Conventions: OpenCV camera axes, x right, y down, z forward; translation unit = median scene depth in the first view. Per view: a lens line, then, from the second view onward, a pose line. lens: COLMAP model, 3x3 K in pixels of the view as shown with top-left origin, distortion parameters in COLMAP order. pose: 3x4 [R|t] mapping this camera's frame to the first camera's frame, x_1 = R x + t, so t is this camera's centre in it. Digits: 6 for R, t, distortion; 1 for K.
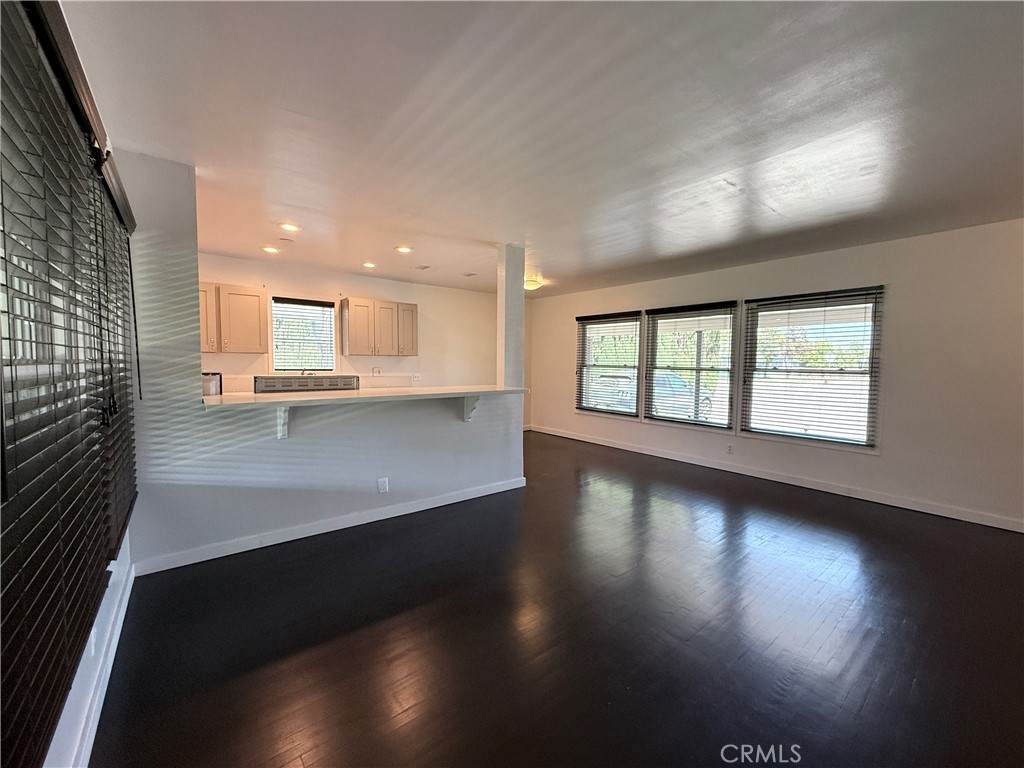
lens RADIAL K [[408.1, 0, 516.3], [0, 408.1, 385.5], [0, 0, 1]] dist [0.001330, -0.000586]
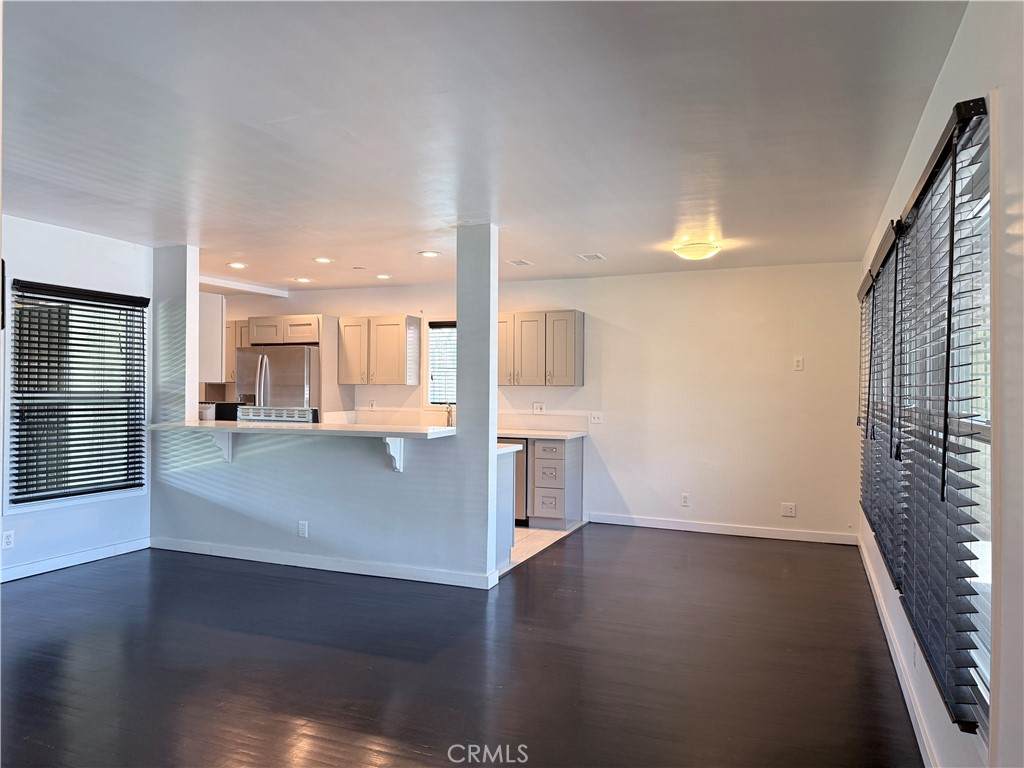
lens RADIAL K [[710.9, 0, 514.3], [0, 710.9, 389.3], [0, 0, 1]] dist [0.030547, -0.028664]
pose [[0.490804, -0.010817, -0.871203, 1.153183], [-0.051271, 0.997832, -0.041274, -0.020346], [0.869760, 0.064925, 0.489185, 0.551418]]
